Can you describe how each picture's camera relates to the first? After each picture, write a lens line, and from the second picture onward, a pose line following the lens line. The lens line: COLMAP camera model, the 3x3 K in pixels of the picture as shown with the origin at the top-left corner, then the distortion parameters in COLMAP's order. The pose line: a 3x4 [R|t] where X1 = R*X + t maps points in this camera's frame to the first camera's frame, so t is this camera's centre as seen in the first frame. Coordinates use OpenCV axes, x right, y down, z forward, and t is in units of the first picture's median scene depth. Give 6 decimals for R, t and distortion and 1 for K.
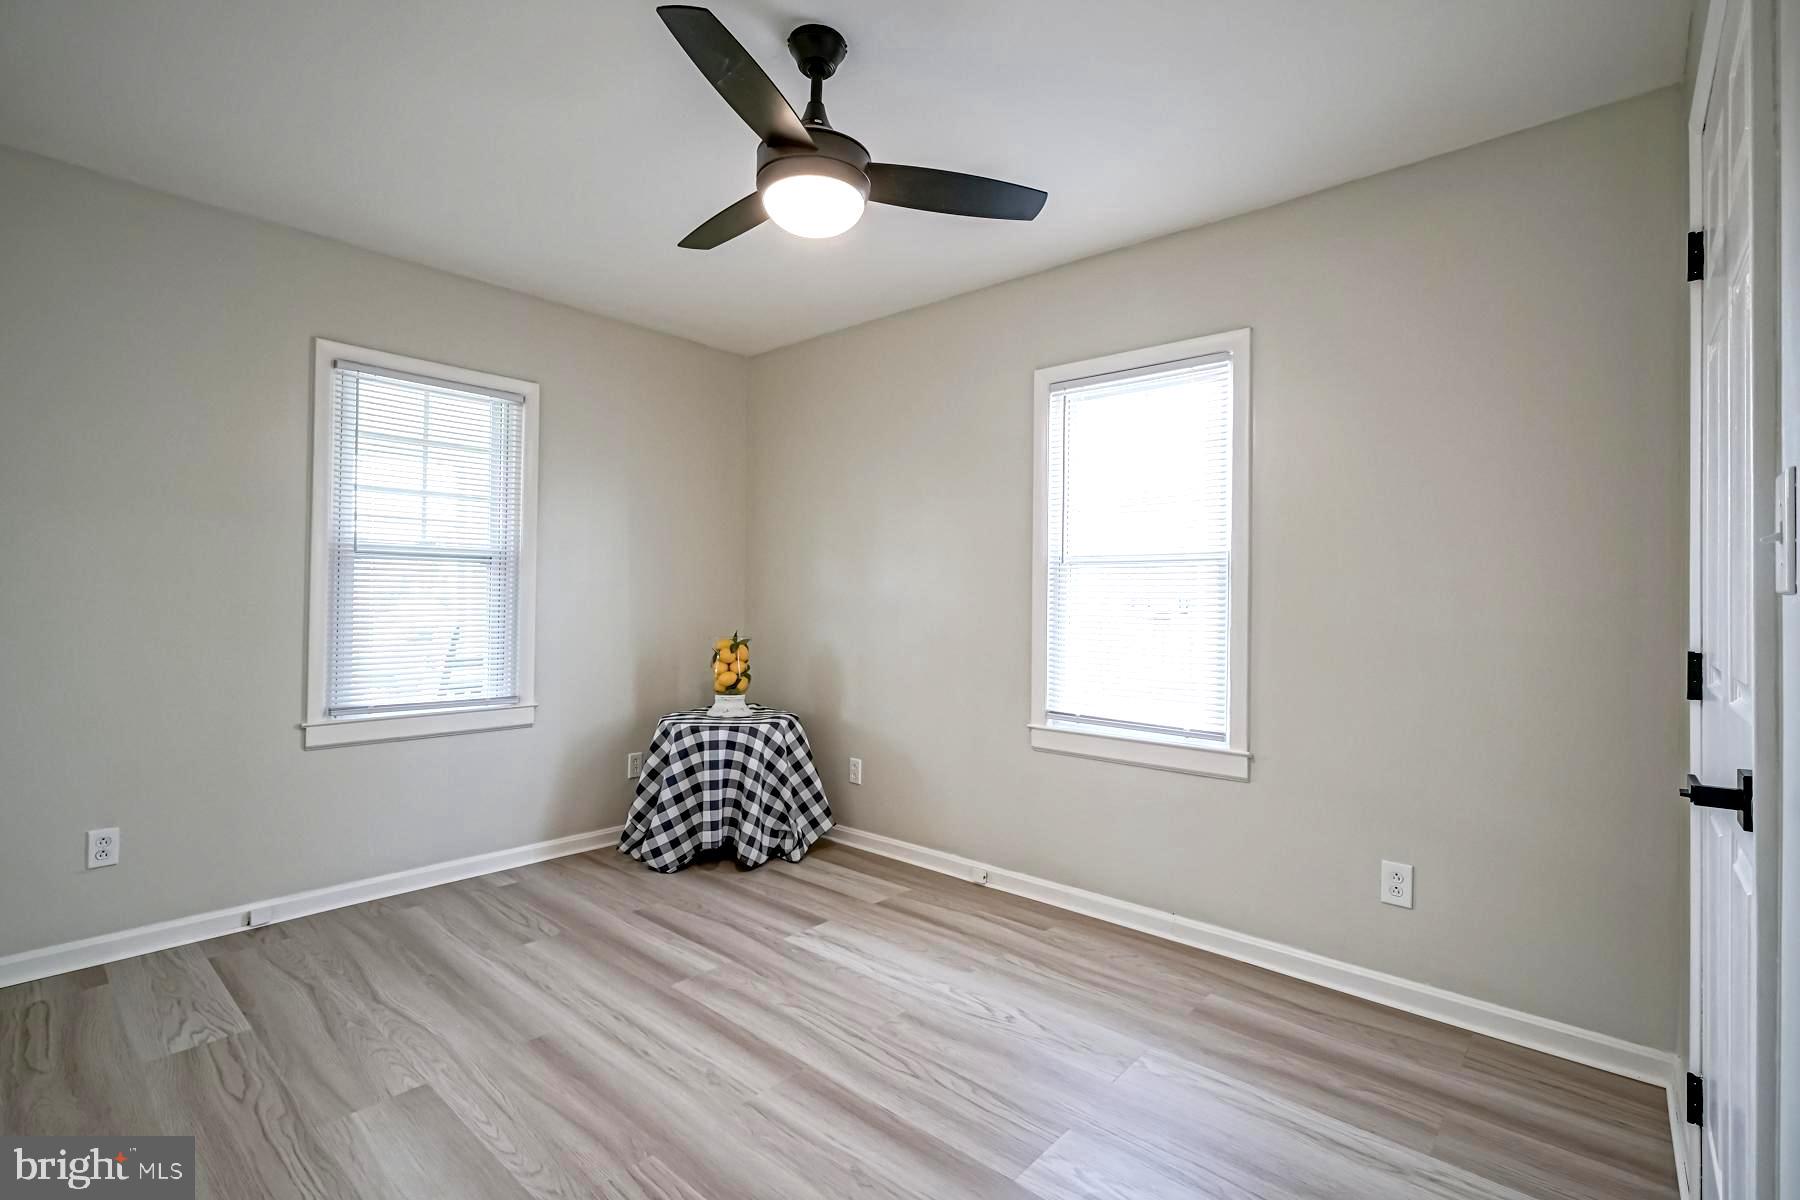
lens RADIAL K [[813.8, 0, 870.3], [0, 813.8, 599.1], [0, 0, 1]] dist [0.001553, 0.000401]
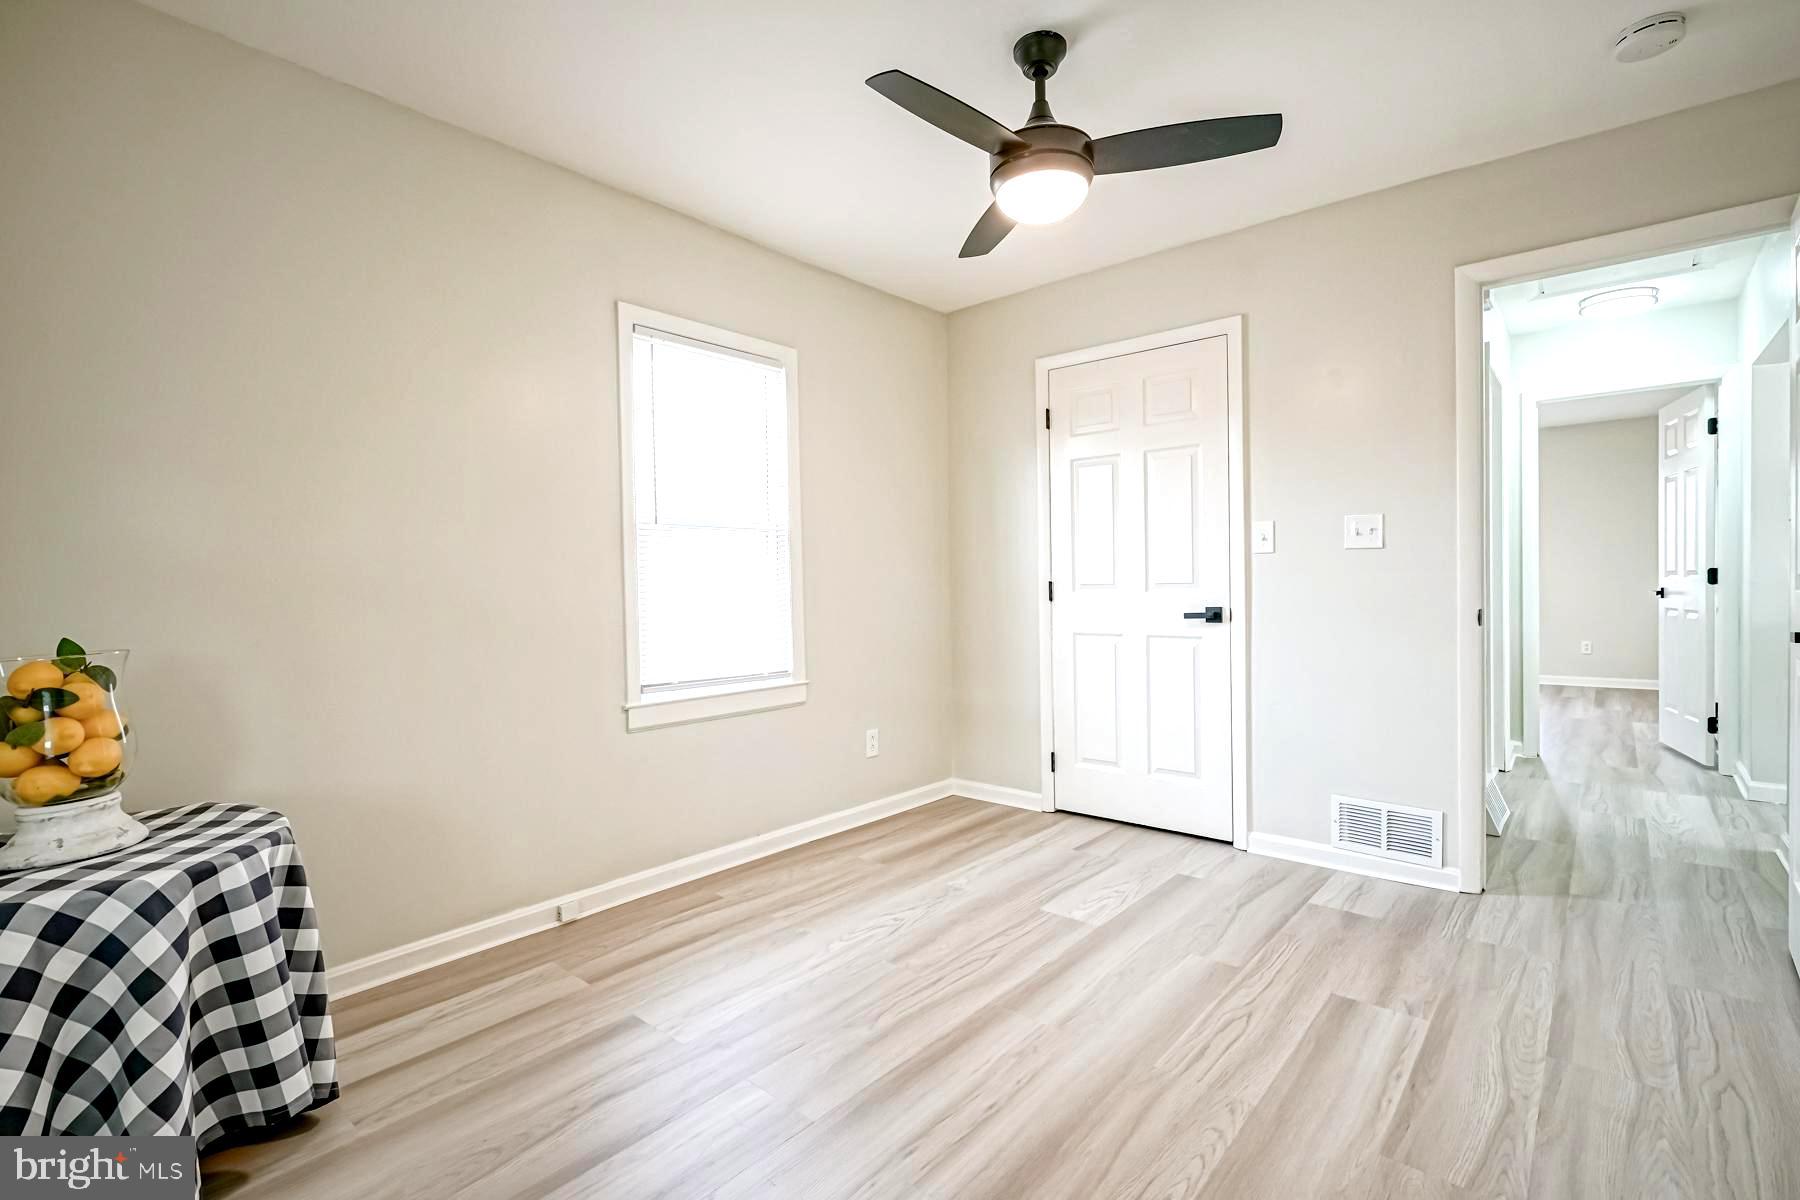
lens RADIAL K [[861.2, 0, 900.0], [0, 861.2, 600.0], [0, 0, 1]] dist [0.012595, 0.000919]
pose [[-0.047233, -0.030662, 0.998413, -0.898676], [0.009870, 0.999466, 0.031161, 0.018120], [-0.998835, 0.011327, -0.046905, 0.903055]]
